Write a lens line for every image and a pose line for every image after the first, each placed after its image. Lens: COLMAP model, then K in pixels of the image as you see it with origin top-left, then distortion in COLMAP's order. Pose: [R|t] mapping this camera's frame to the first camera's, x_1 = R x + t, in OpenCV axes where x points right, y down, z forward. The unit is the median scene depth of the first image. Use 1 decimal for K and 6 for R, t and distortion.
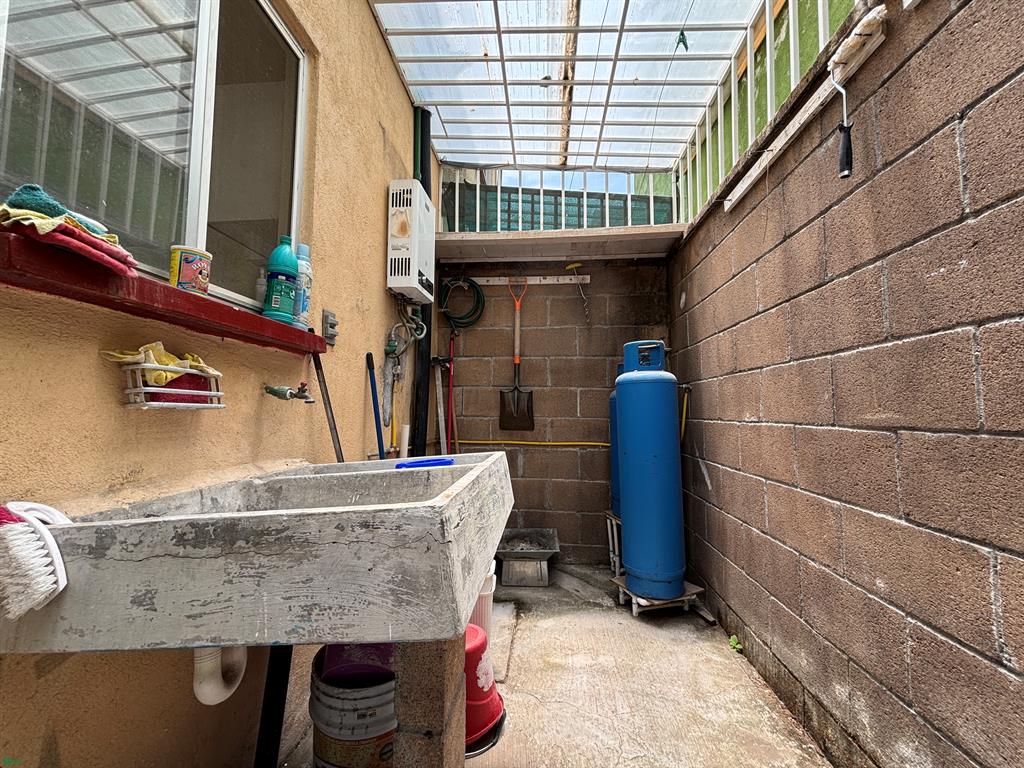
lens RADIAL K [[411.2, 0, 509.7], [0, 411.2, 385.3], [0, 0, 1]] dist [0.001293, -0.000436]
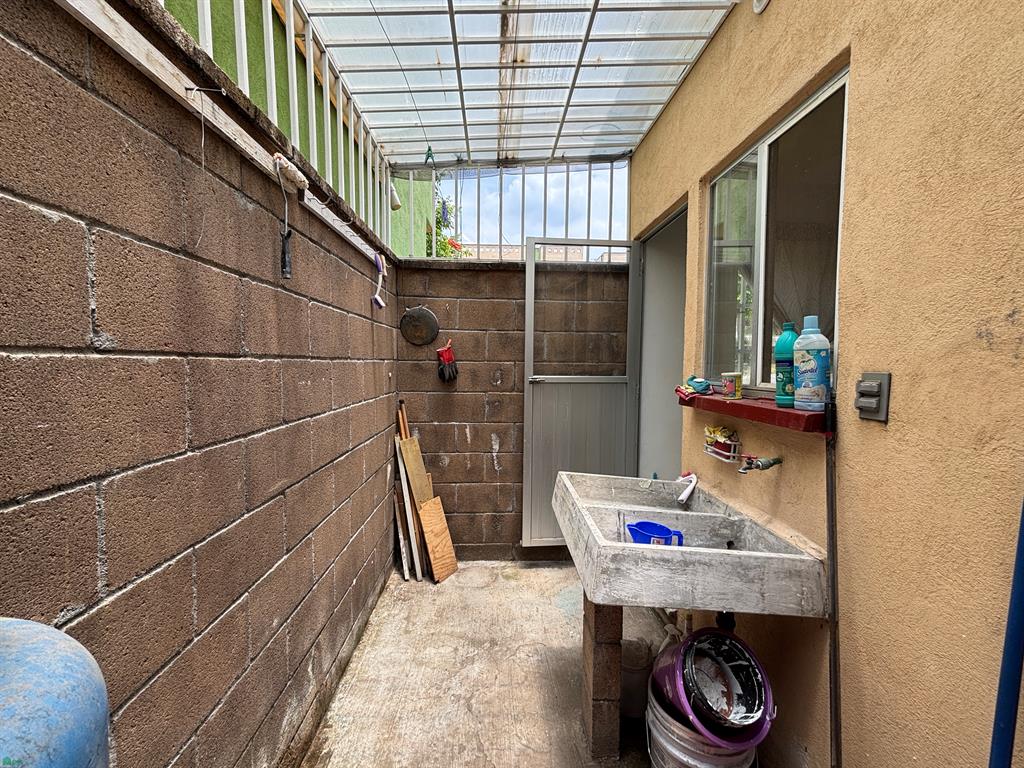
lens RADIAL K [[411.2, 0, 509.7], [0, 411.2, 385.3], [0, 0, 1]] dist [0.001293, -0.000436]
pose [[-0.991731, -0.006268, -0.128184, 0.303370], [-0.004520, 0.999893, -0.013921, -0.172193], [0.128258, -0.013227, -0.991653, 1.897996]]
